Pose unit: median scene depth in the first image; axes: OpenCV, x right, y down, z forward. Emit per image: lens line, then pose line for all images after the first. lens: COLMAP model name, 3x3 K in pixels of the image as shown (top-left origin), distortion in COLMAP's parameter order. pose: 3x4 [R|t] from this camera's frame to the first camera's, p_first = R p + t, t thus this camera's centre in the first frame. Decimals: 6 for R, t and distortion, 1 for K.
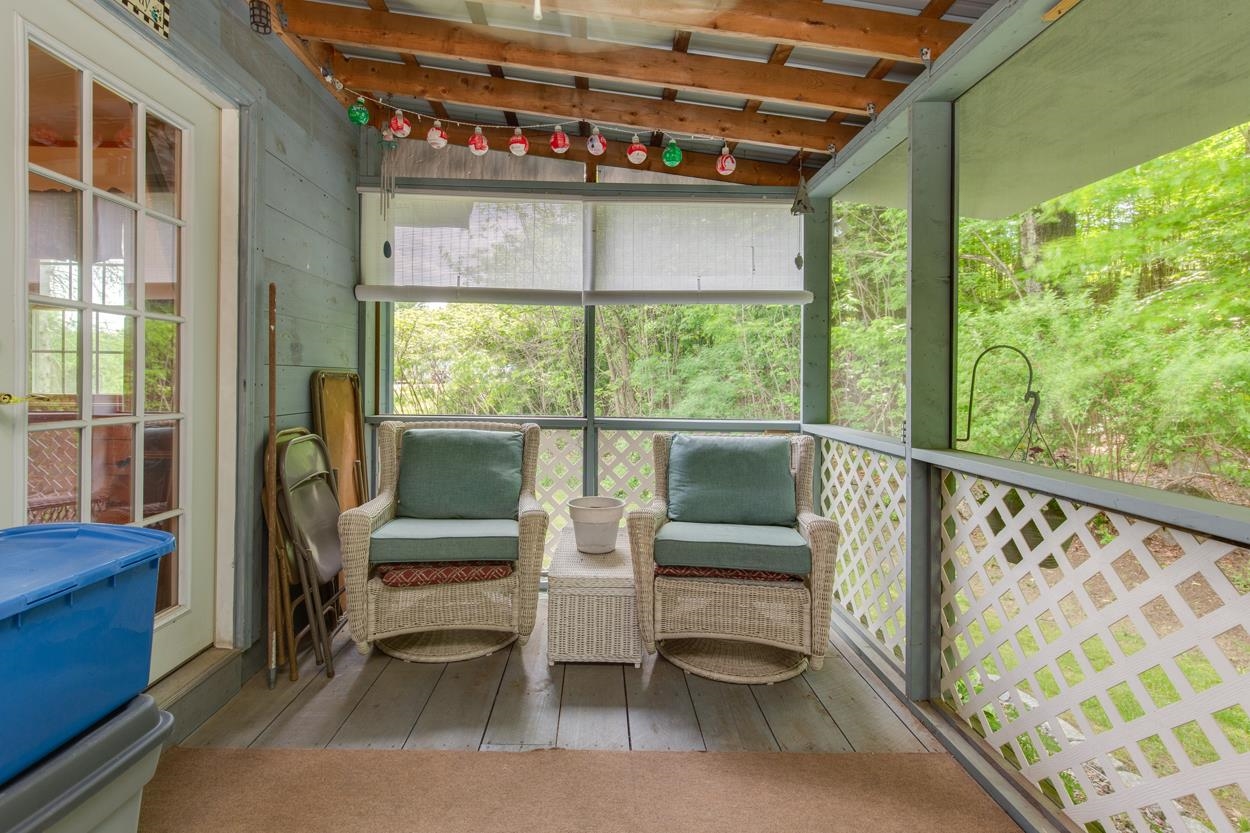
lens RADIAL K [[577.8, 0, 623.9], [0, 577.8, 414.3], [0, 0, 1]] dist [0.002749, 0.000345]
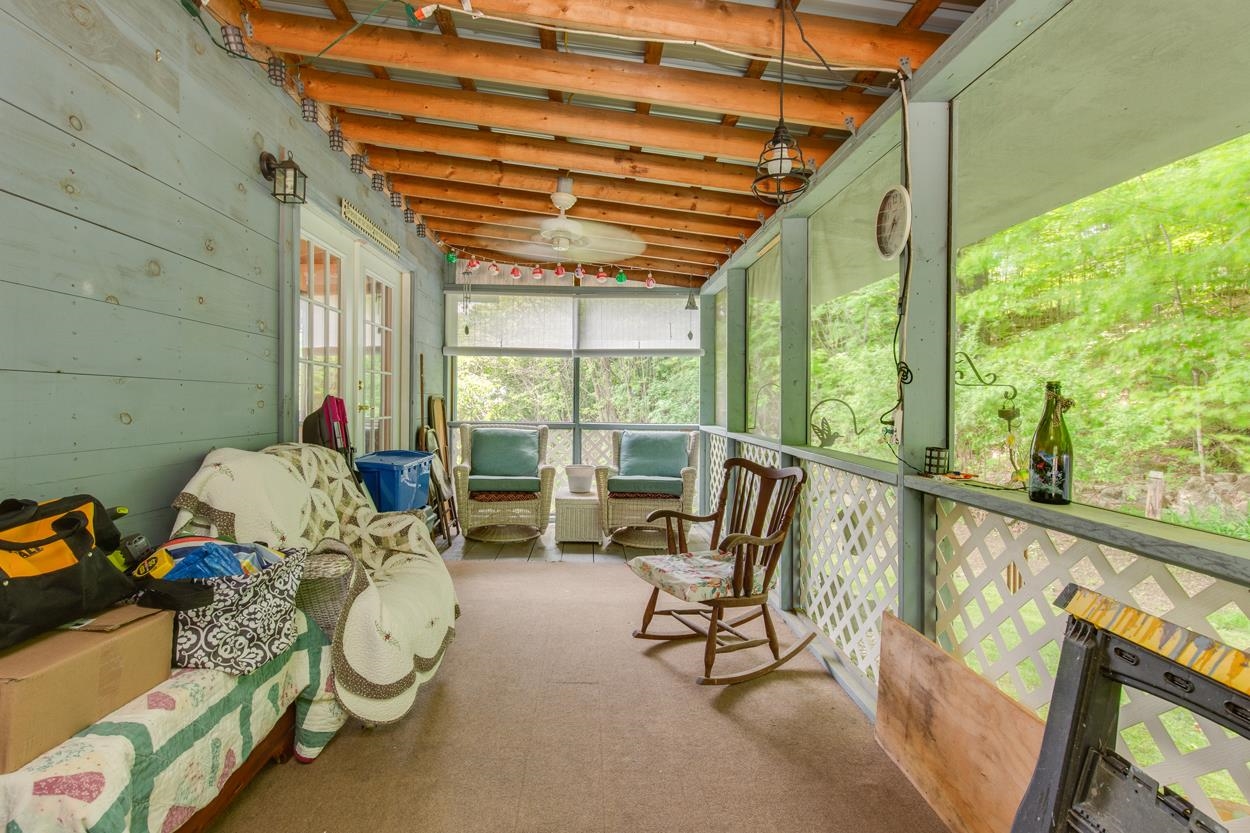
lens RADIAL K [[577.8, 0, 623.9], [0, 577.8, 414.3], [0, 0, 1]] dist [0.002749, 0.000345]
pose [[0.999827, -0.002727, 0.018406, 0.055193], [0.003386, 0.999351, -0.035864, 0.048602], [-0.018296, 0.035920, 0.999187, -0.795360]]
